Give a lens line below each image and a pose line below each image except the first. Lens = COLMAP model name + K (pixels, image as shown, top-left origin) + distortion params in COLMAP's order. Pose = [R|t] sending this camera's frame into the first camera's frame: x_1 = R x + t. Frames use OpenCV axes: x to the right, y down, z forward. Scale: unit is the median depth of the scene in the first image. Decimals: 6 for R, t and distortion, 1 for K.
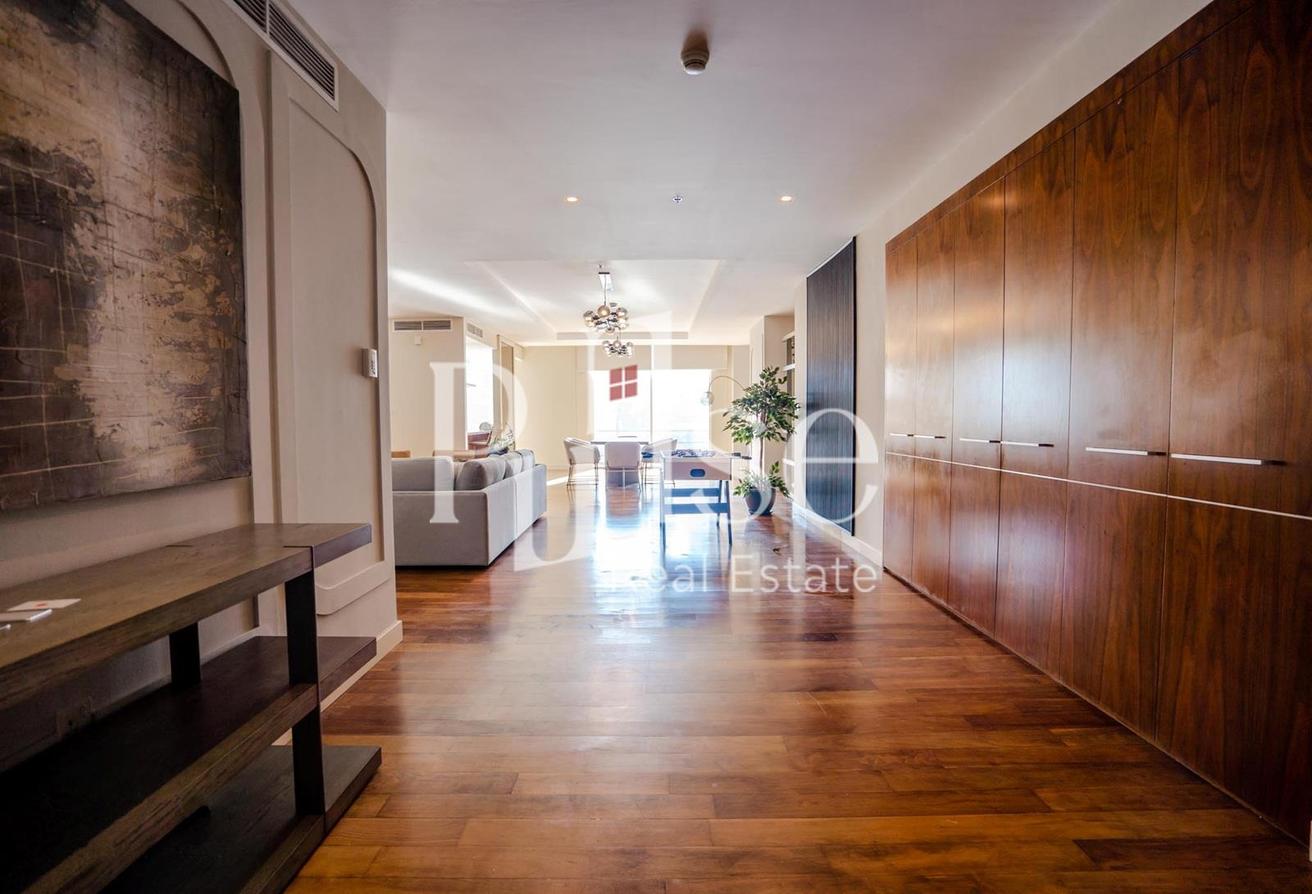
lens RADIAL K [[610.0, 0, 651.2], [0, 610.0, 450.1], [0, 0, 1]] dist [-0.049995, 0.017250]
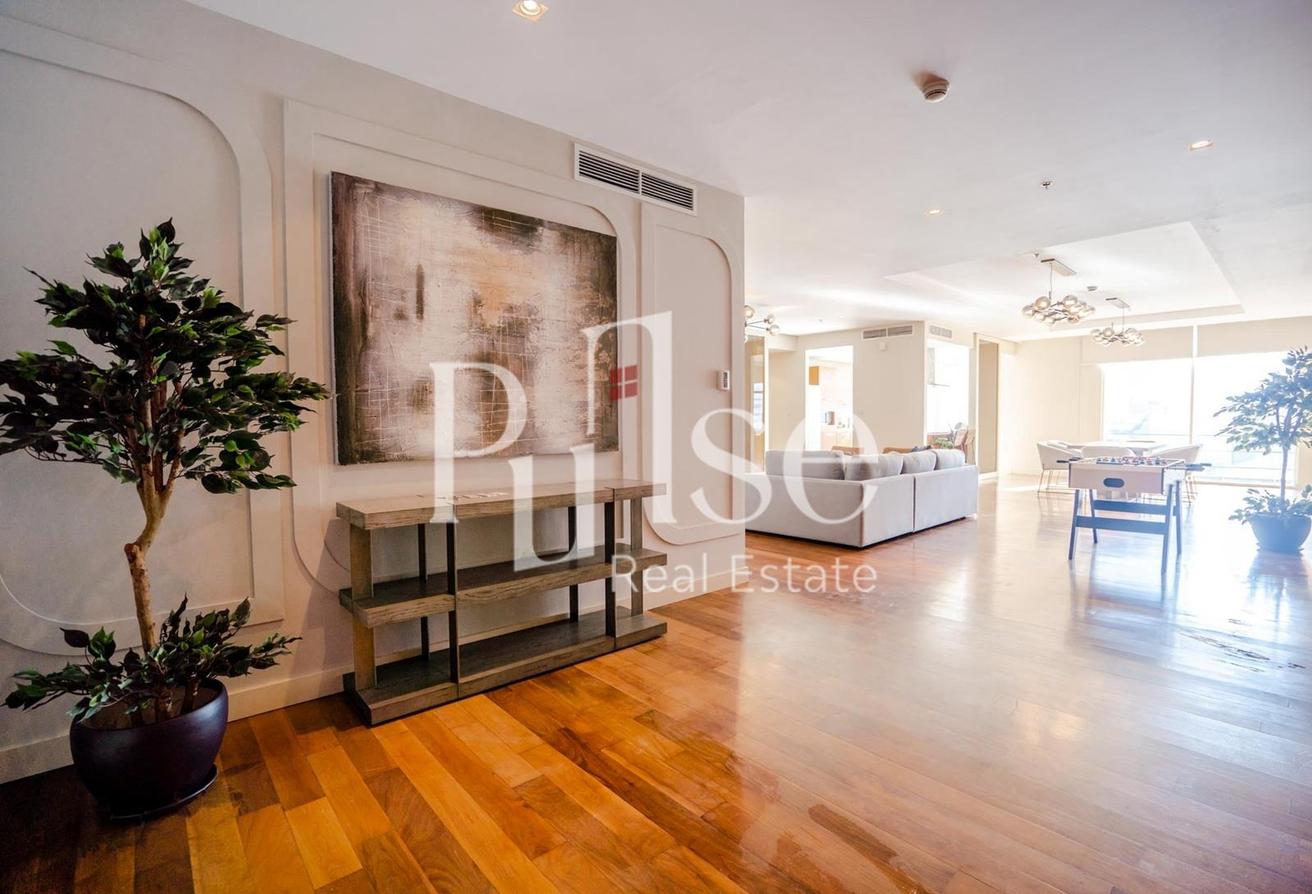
lens RADIAL K [[610.0, 0, 651.9], [0, 610.0, 450.6], [0, 0, 1]] dist [-0.049995, 0.017250]
pose [[0.666164, 0.039127, -0.744778, 0.529973], [-0.038495, 0.999096, 0.018056, 0.003574], [0.744811, 0.016642, 0.667068, -0.096396]]
